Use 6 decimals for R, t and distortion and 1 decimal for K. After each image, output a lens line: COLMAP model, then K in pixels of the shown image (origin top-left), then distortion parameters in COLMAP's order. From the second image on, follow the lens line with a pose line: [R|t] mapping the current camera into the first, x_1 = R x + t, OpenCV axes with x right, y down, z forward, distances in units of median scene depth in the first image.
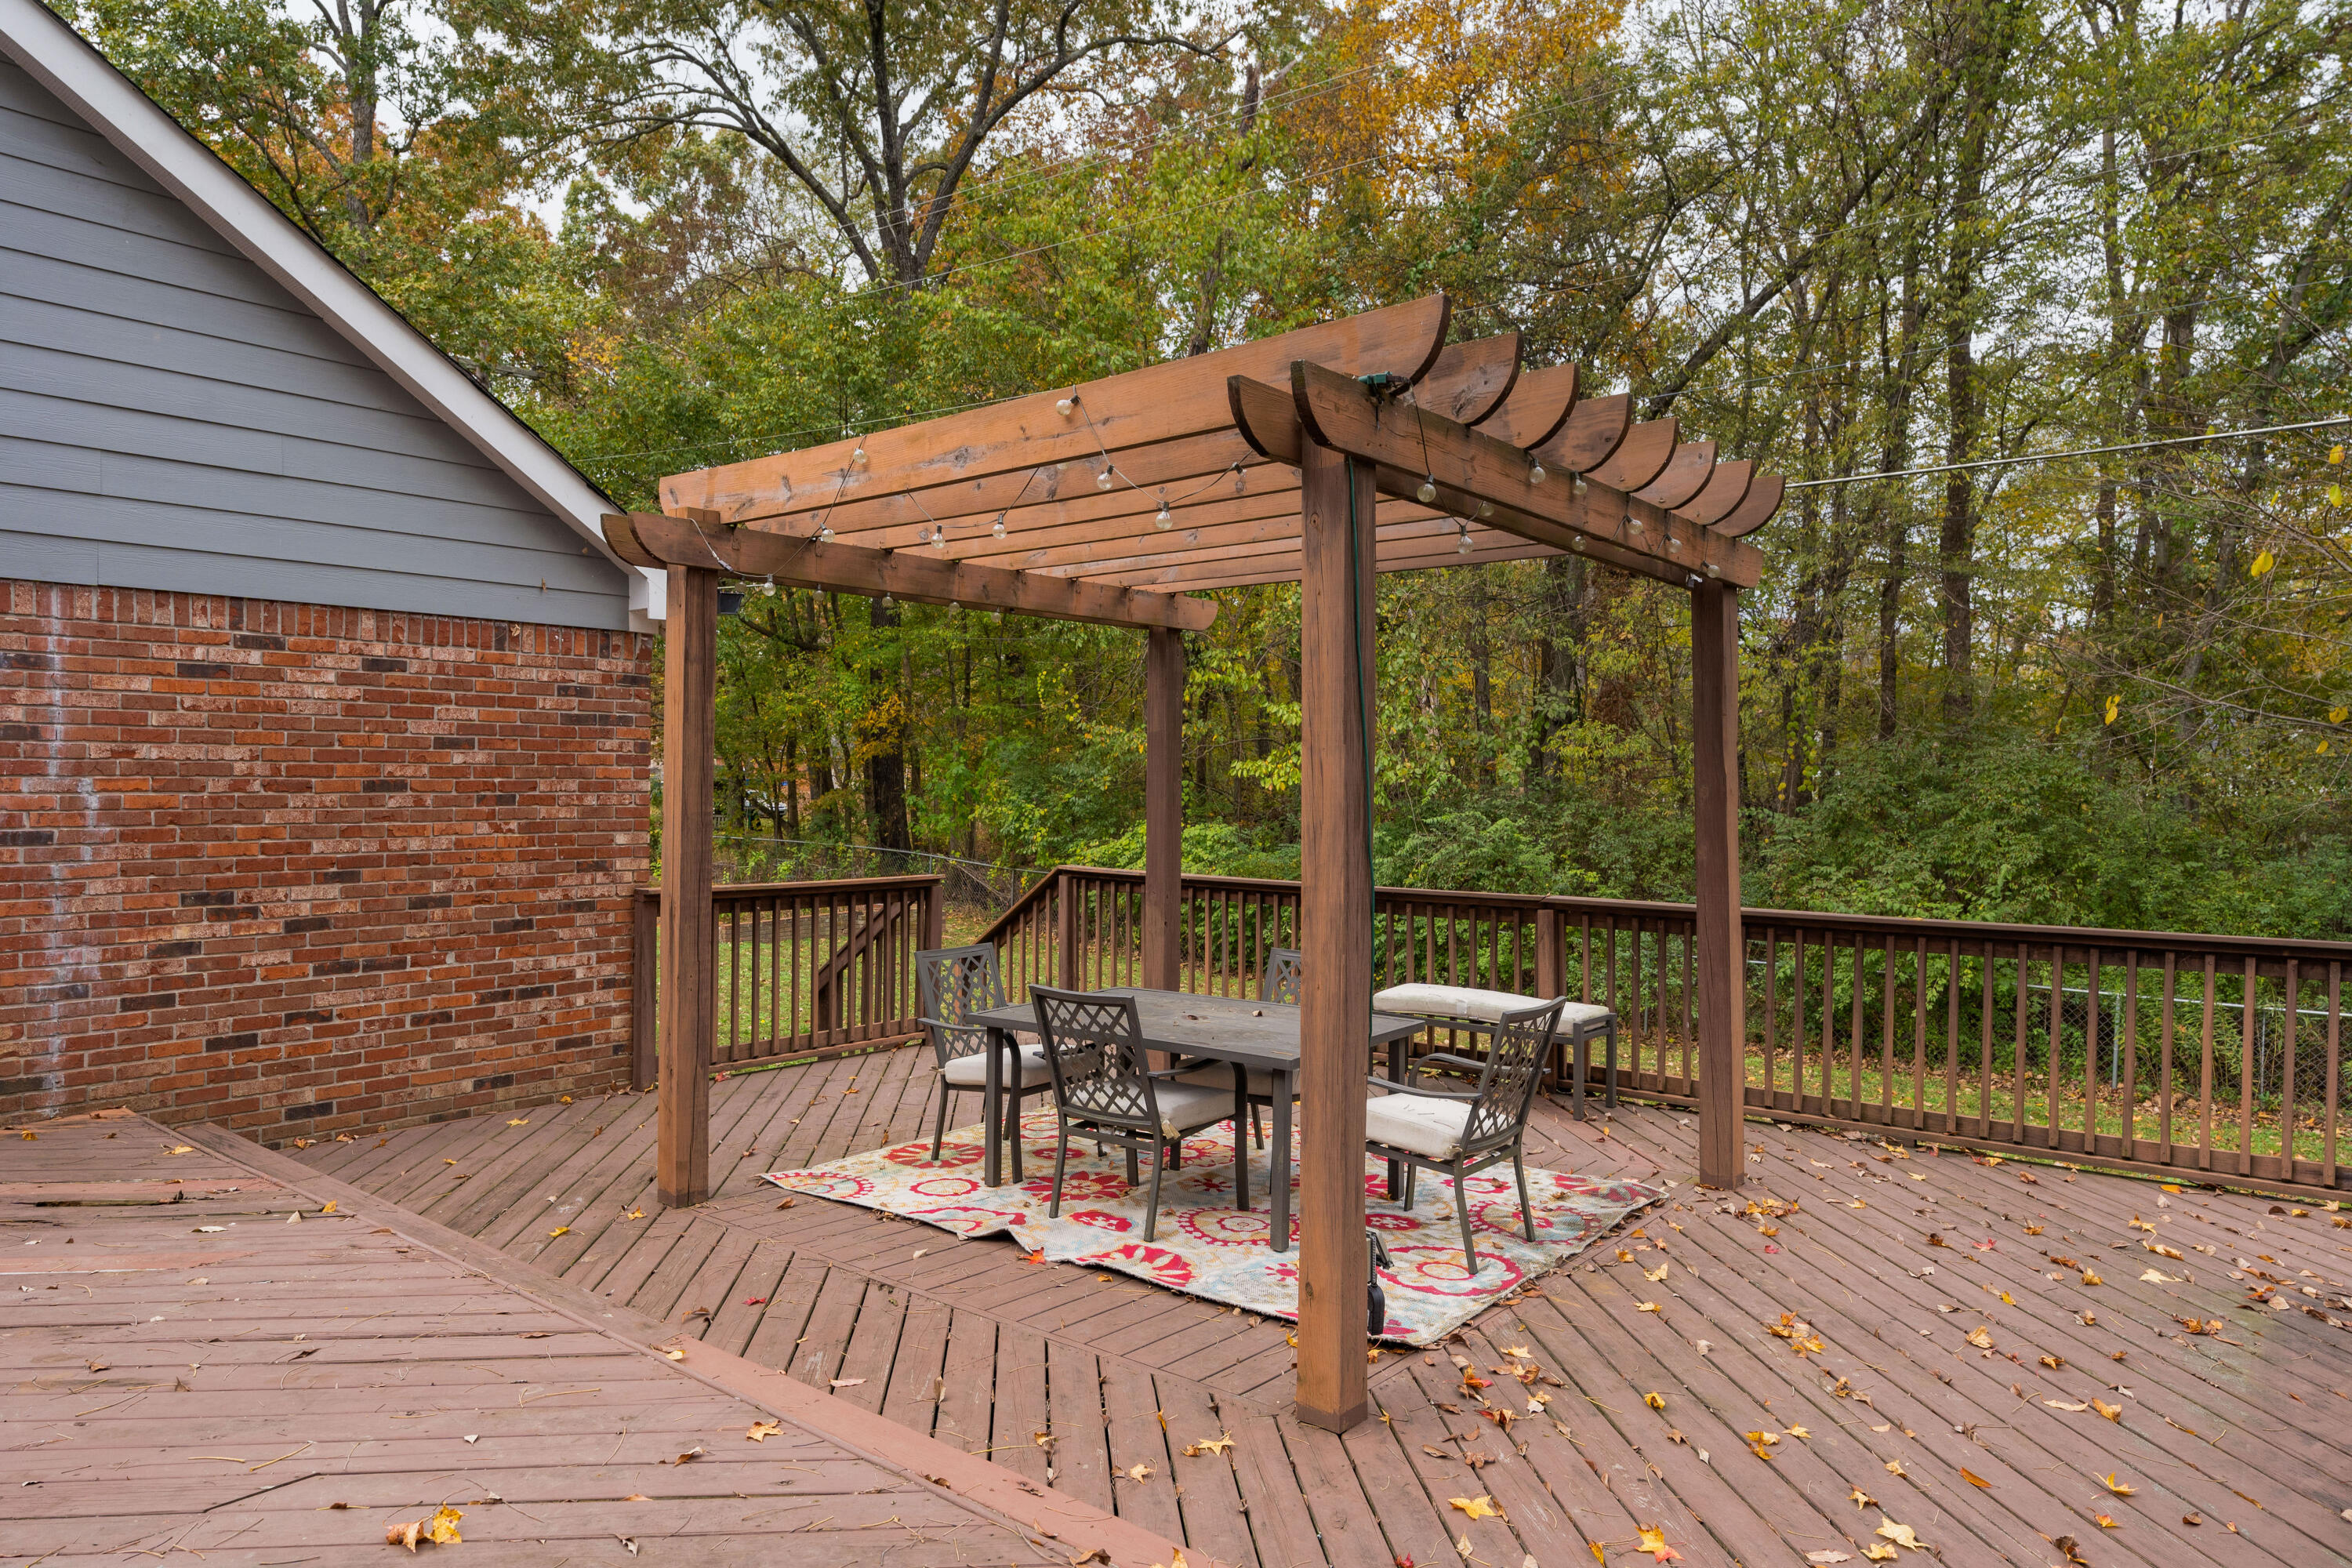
lens RADIAL K [[1494.1, 0, 1172.8], [0, 1494.1, 782.4], [0, 0, 1]] dist [0.004405, 0.002017]
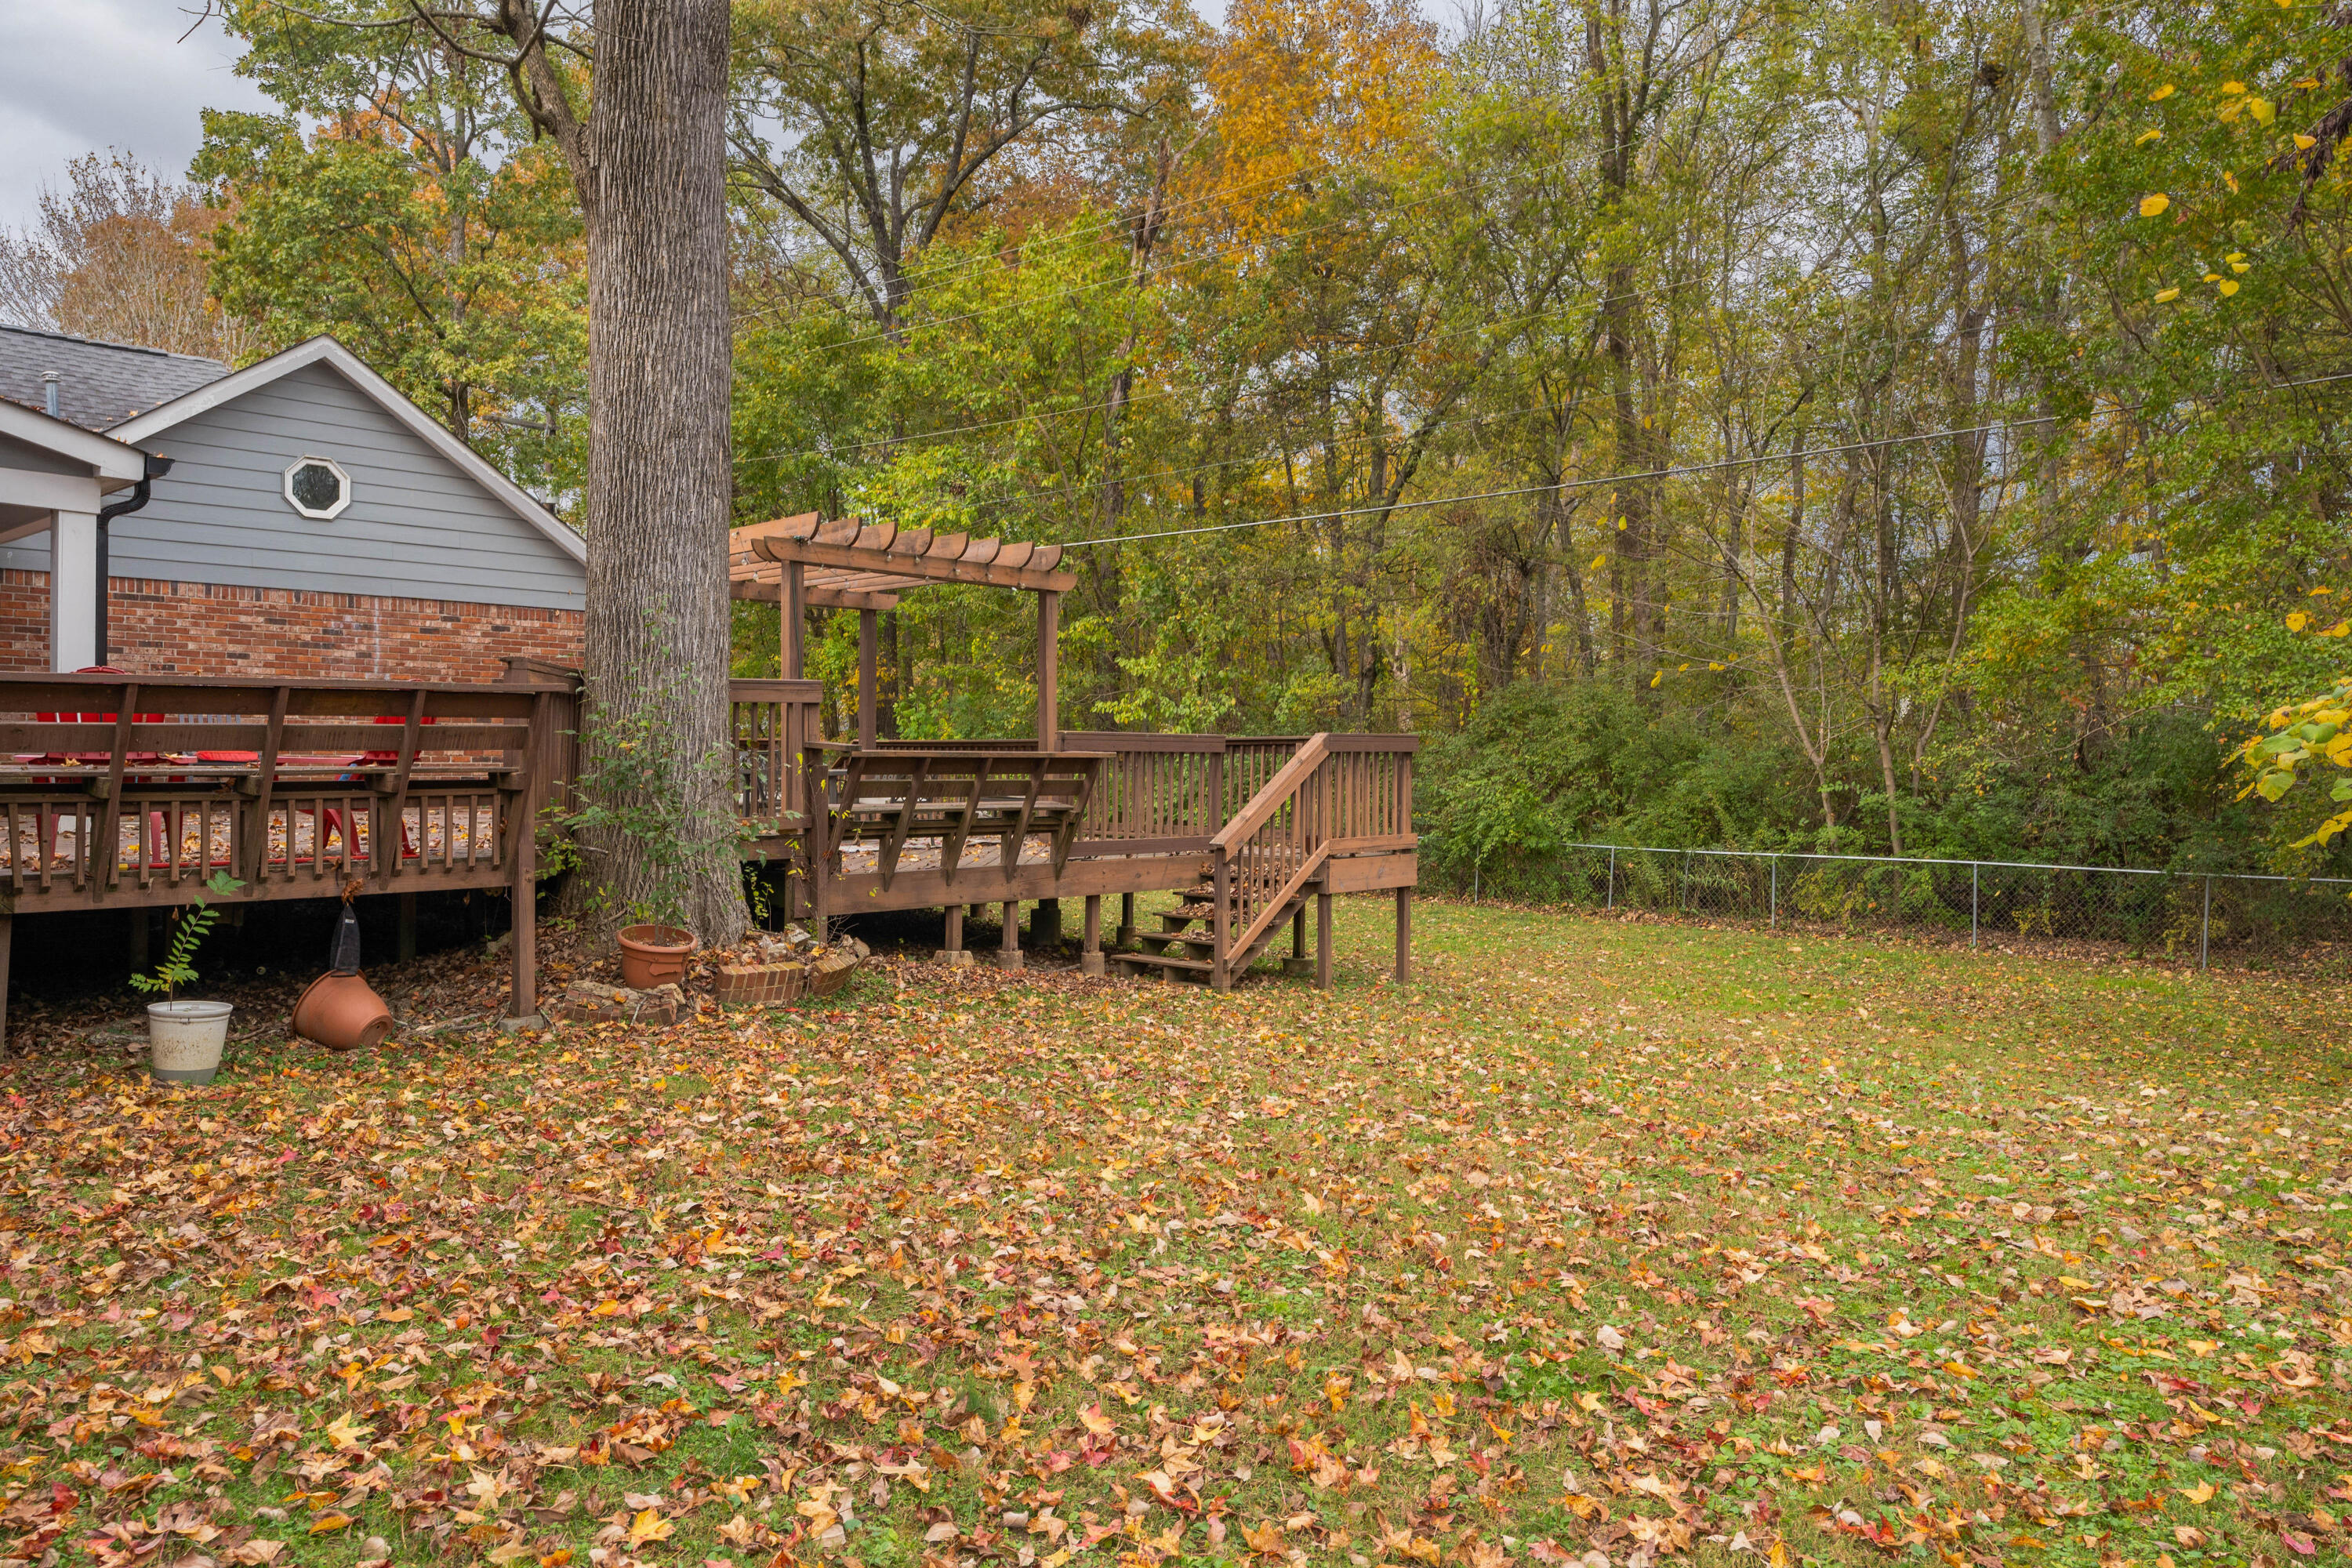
lens RADIAL K [[1631.4, 0, 1176.3], [0, 1631.4, 783.3], [0, 0, 1]] dist [0.003393, 0.001782]
pose [[0.997492, -0.000285, -0.070773, 0.650538], [0.001119, 0.999930, 0.011744, 0.124621], [0.070765, -0.011794, 0.997423, -1.358336]]
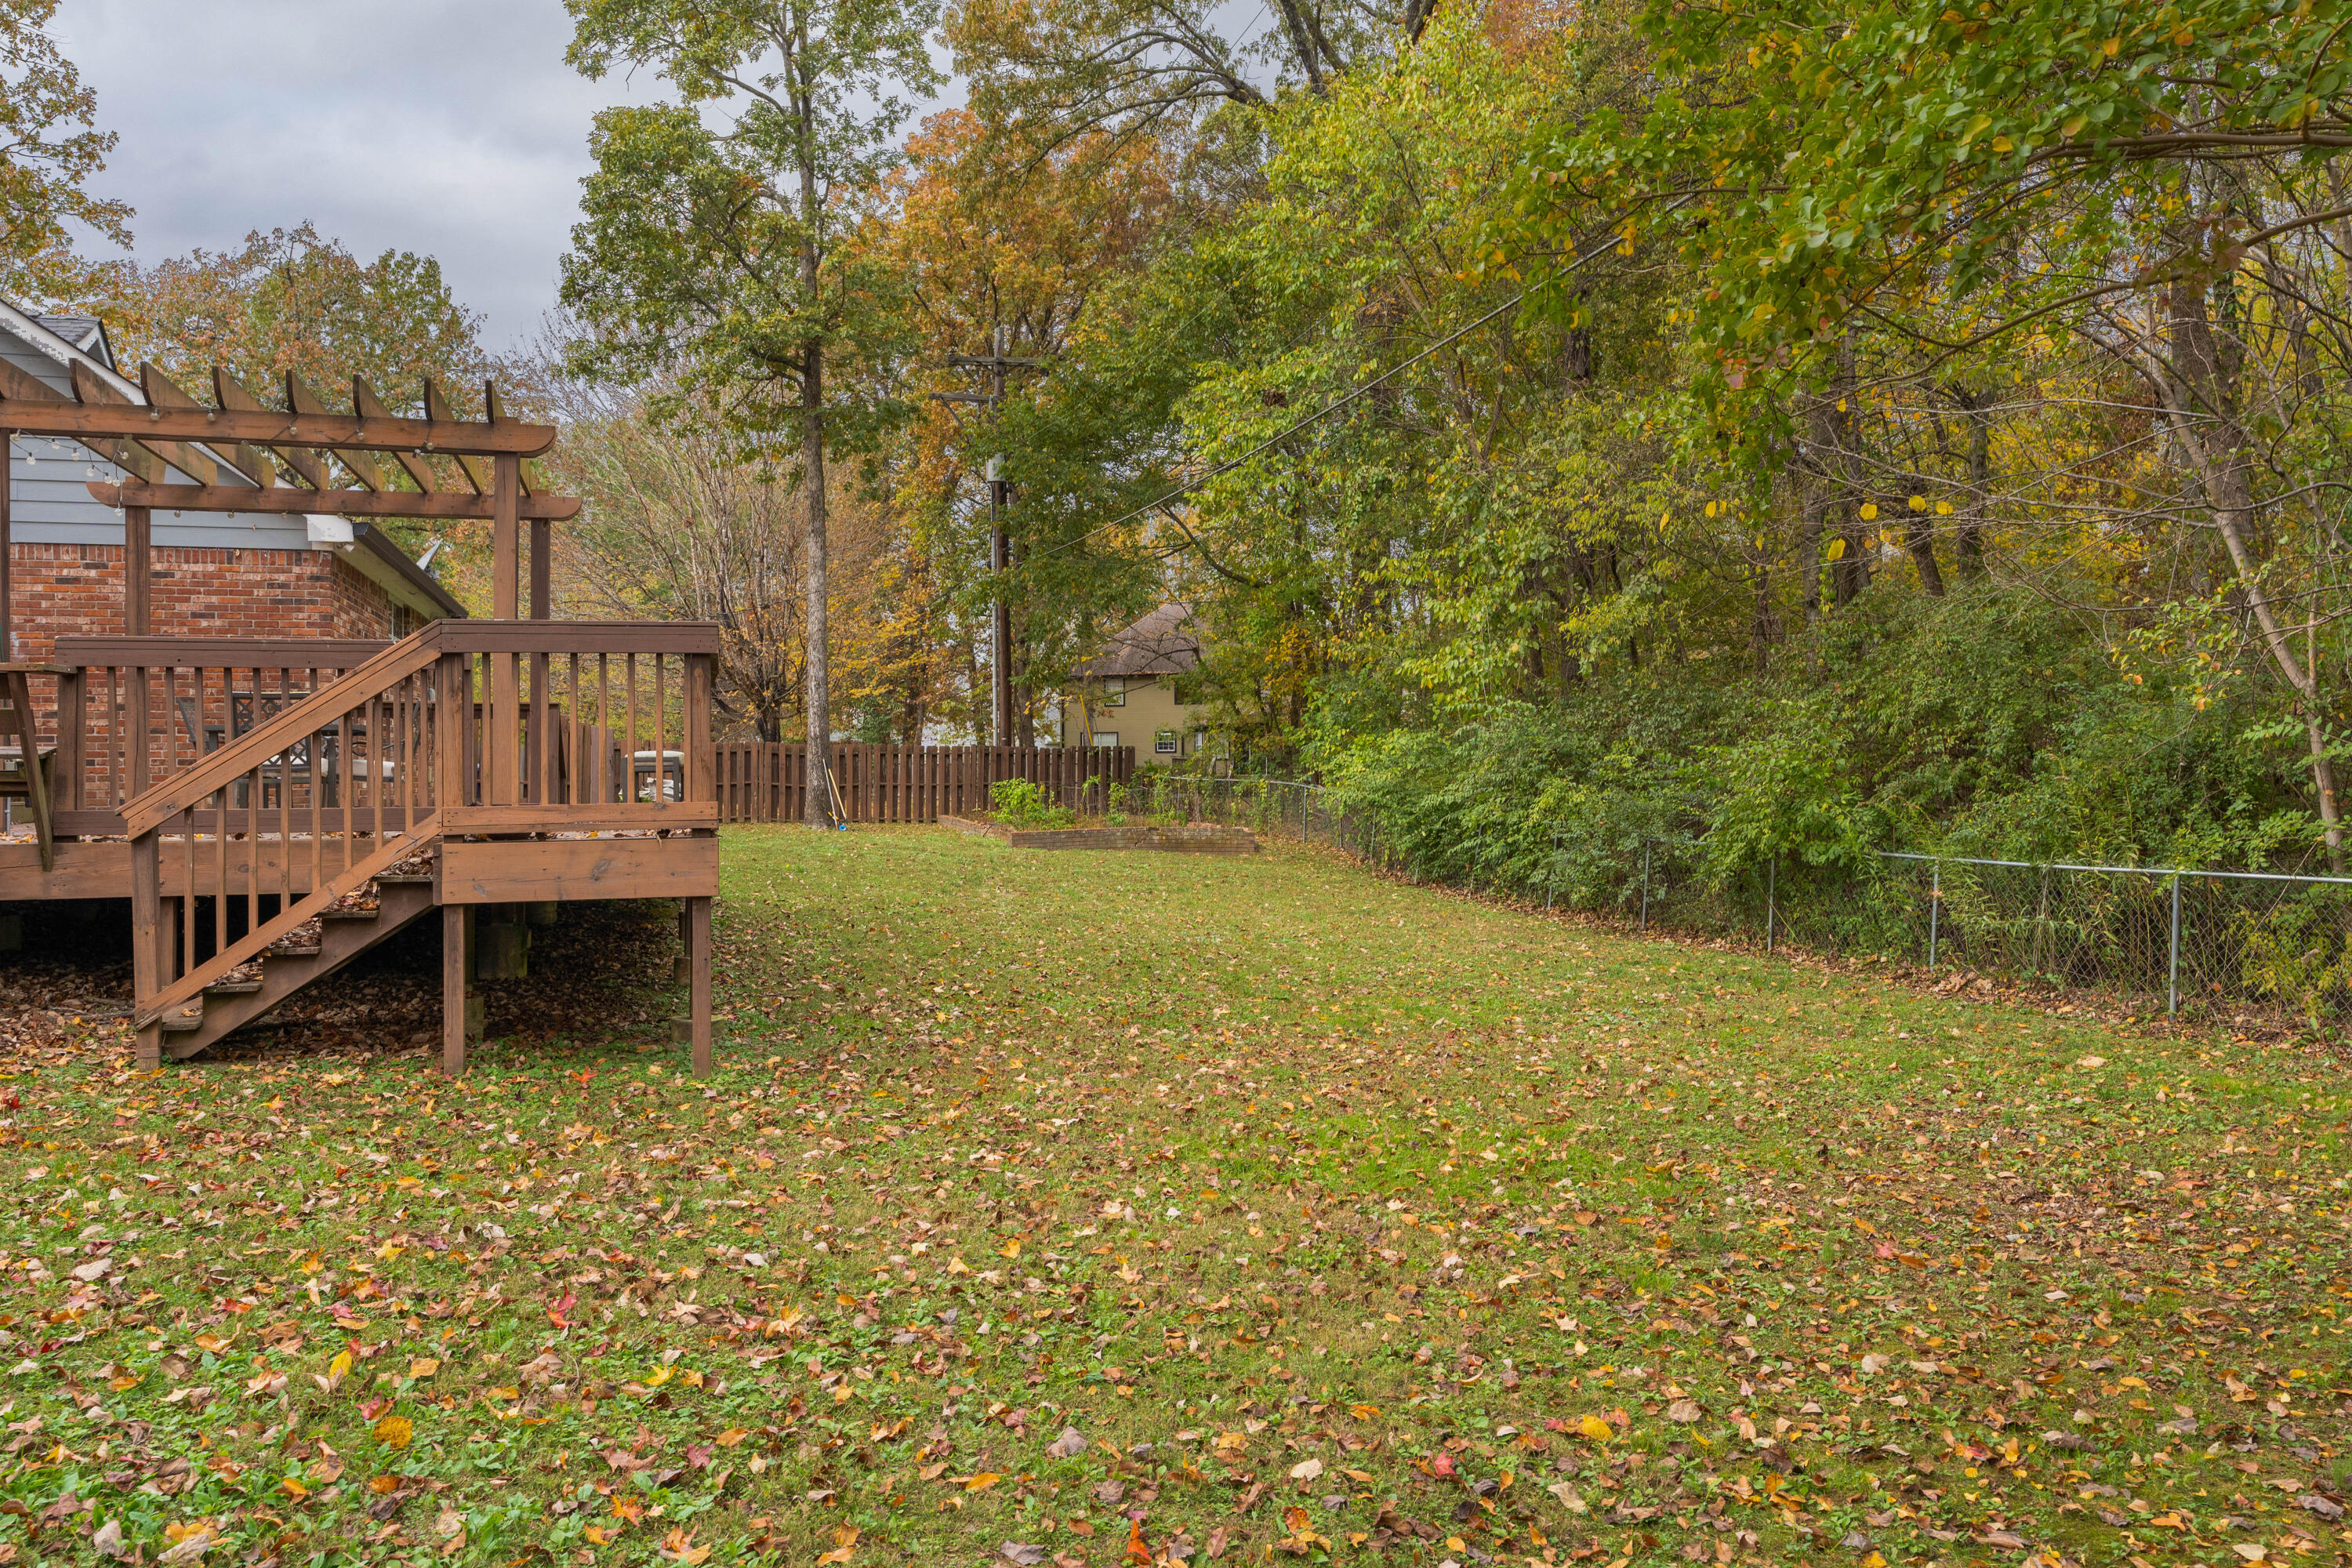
lens RADIAL K [[1771.7, 0, 1173.0], [0, 1771.7, 778.7], [0, 0, 1]] dist [-0.007985, 0.004654]
pose [[0.828750, -0.012127, -0.559488, 1.751247], [0.011576, 0.999923, -0.004526, 0.201247], [0.559500, -0.002726, 0.828826, -0.148254]]
